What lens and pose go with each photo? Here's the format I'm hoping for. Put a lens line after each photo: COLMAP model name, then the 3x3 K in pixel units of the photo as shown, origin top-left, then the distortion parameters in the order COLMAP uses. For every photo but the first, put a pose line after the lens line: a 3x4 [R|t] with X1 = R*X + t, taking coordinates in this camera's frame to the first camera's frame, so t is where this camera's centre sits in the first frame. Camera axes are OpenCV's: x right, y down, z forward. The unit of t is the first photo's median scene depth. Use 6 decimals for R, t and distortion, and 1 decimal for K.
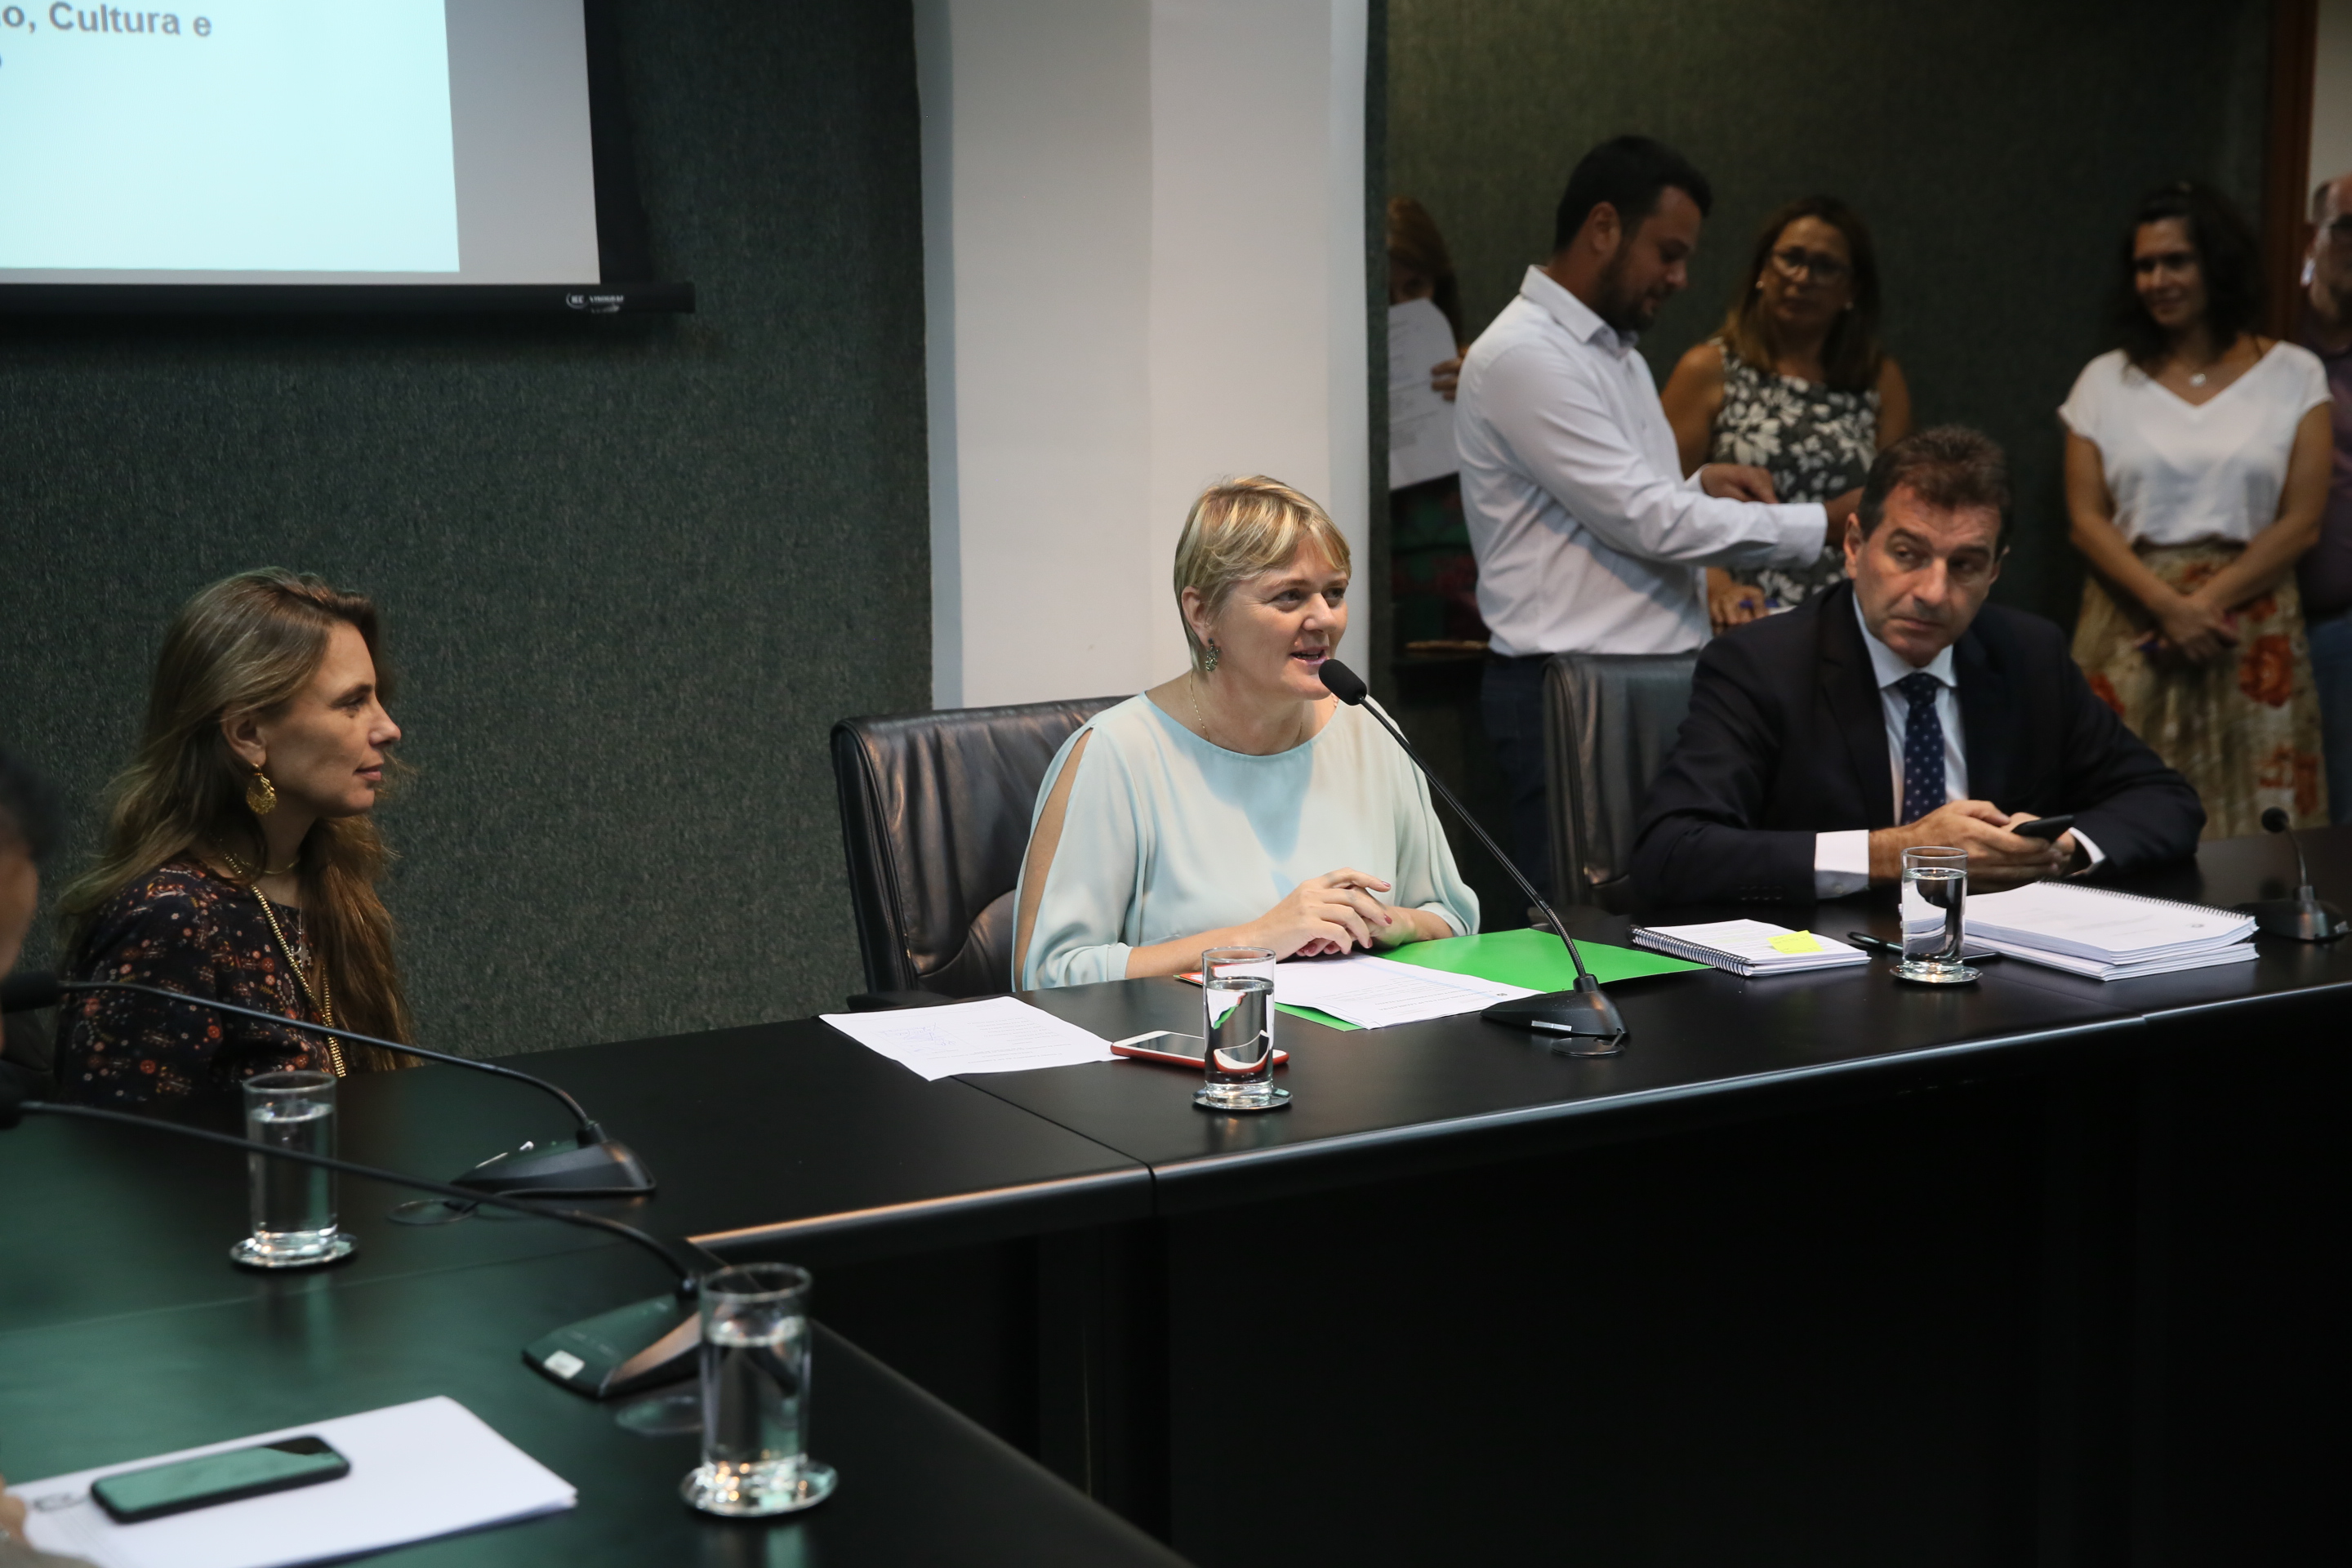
lens RADIAL K [[3437.2, 0, 1176.0], [0, 3437.2, 784.0], [0, 0, 1]] dist [0.132761, 0.107625]
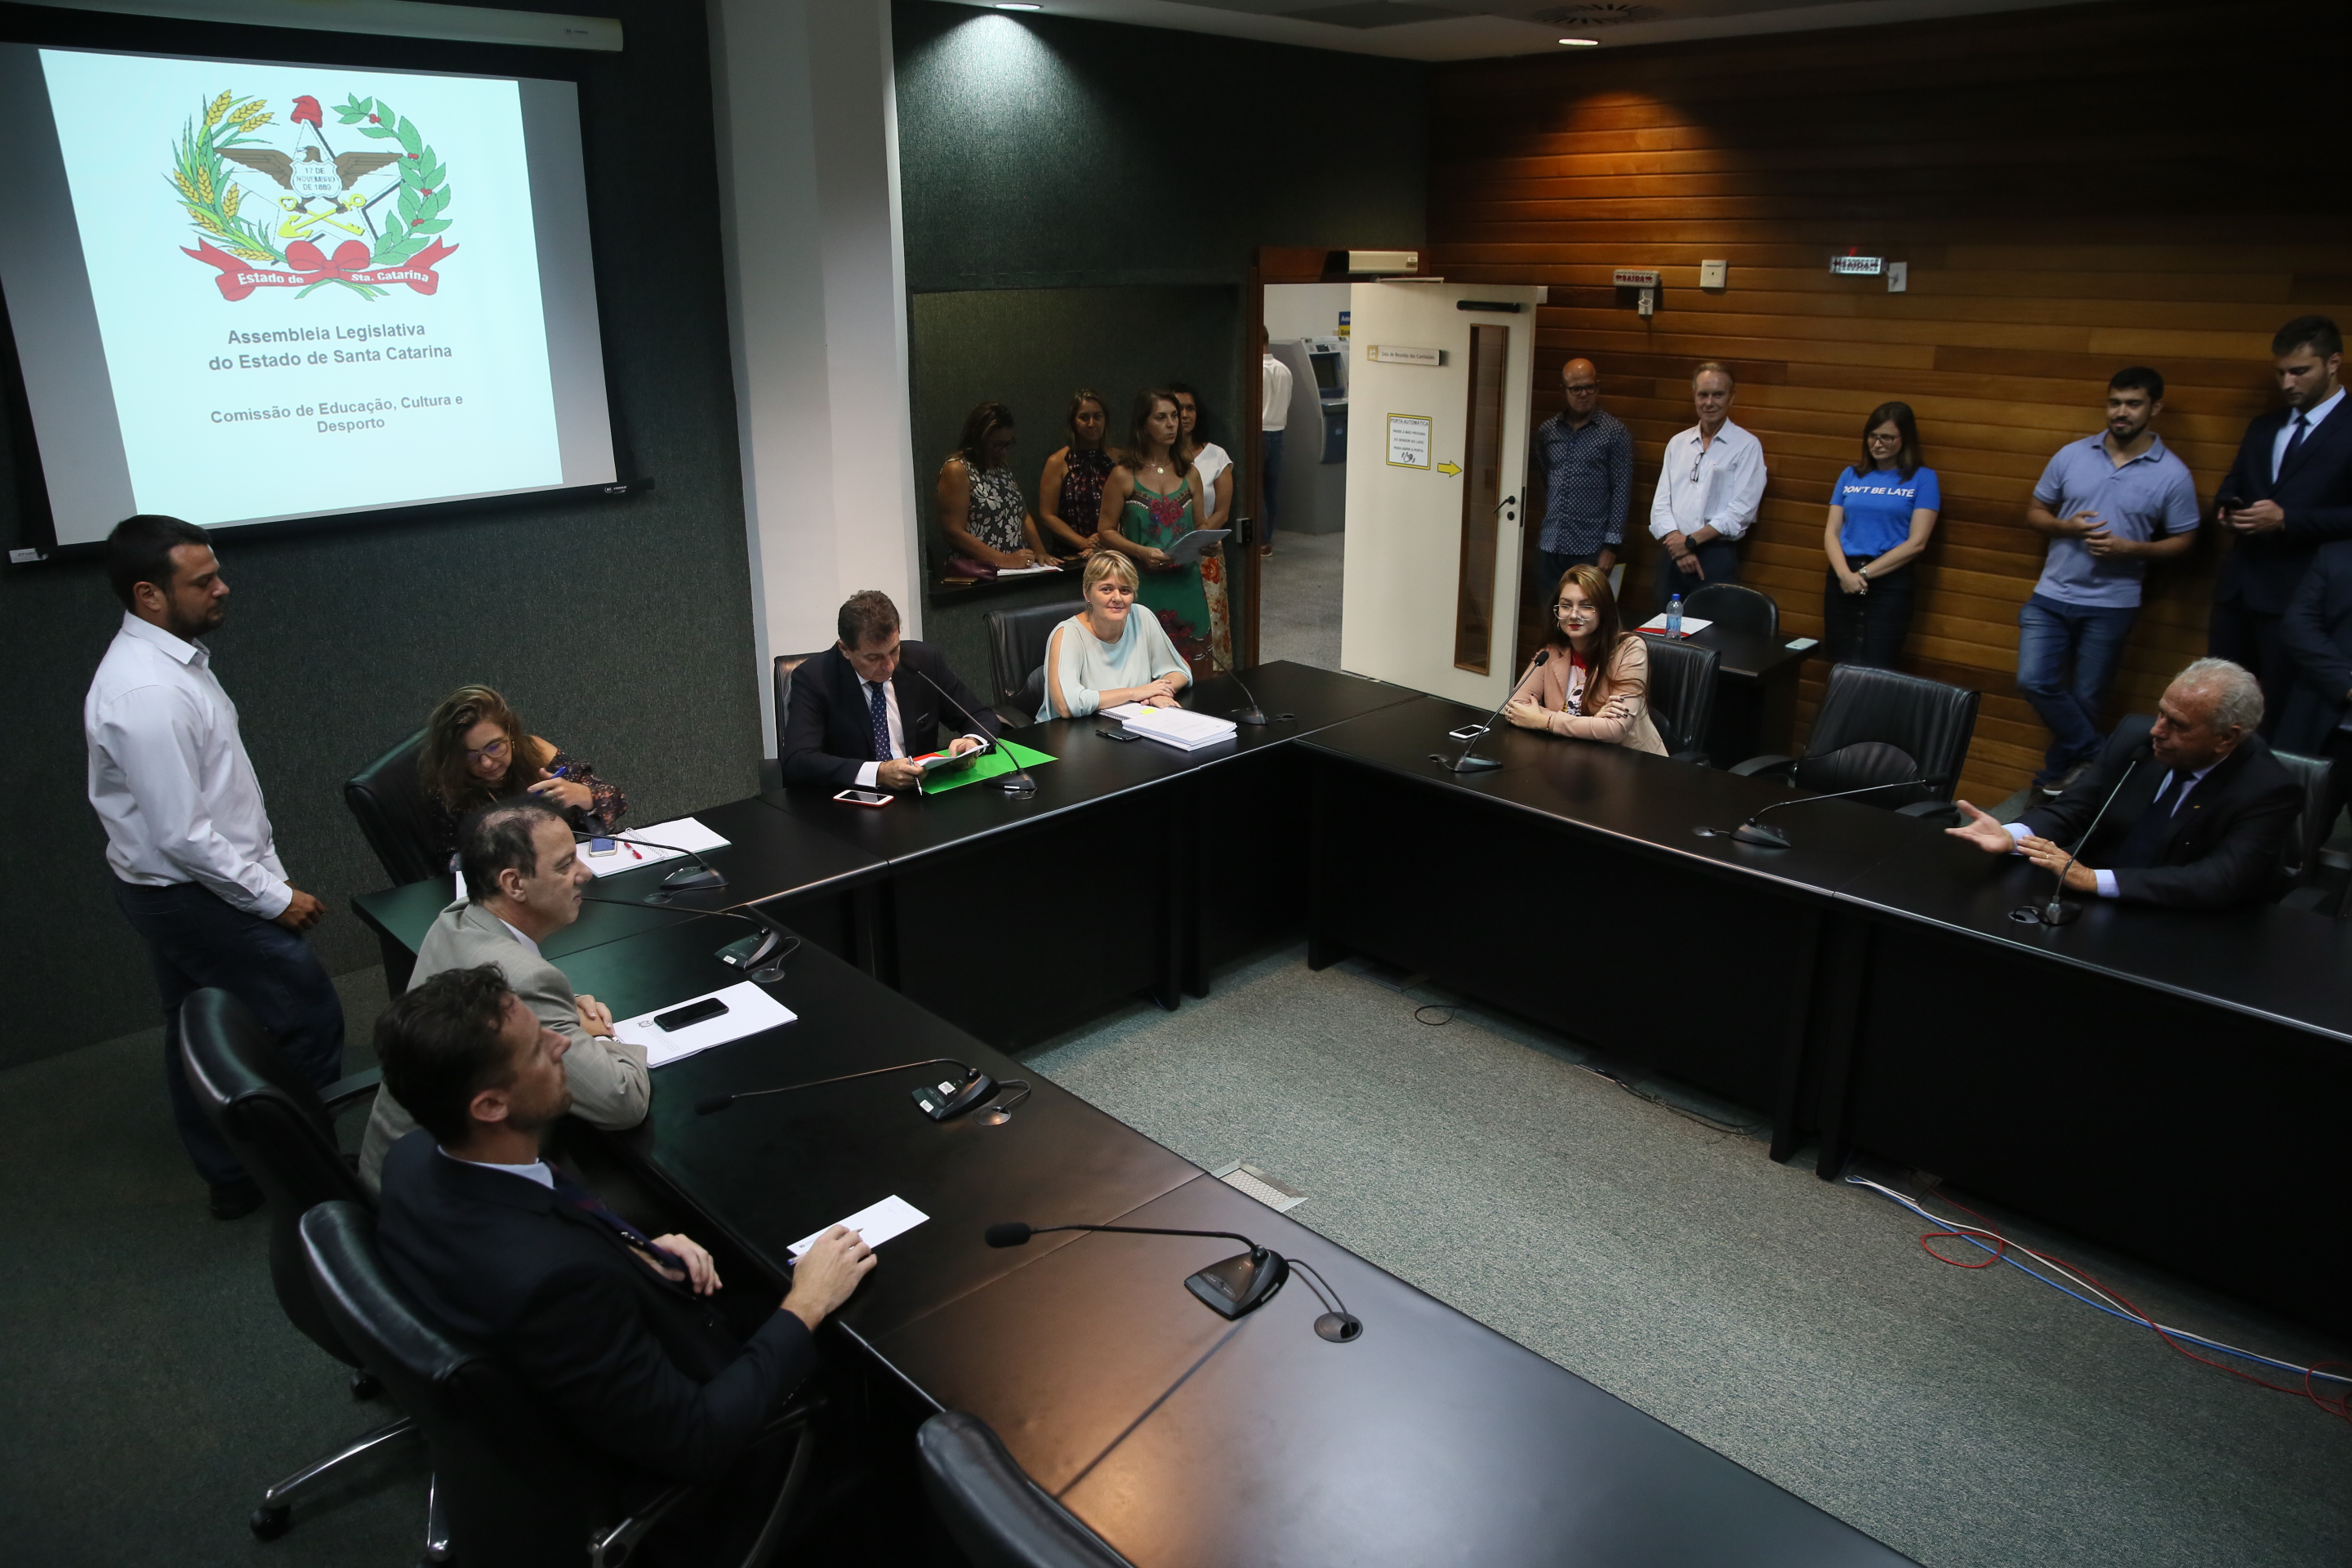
lens RADIAL K [[1595.9, 0, 1176.0], [0, 1595.9, 784.0], [0, 0, 1]] dist [-0.092616, 0.074065]
pose [[0.971343, -0.068805, 0.227506, -0.044805], [0.027166, 0.983049, 0.181320, -0.123038], [-0.236126, -0.169944, 0.956746, -0.244066]]
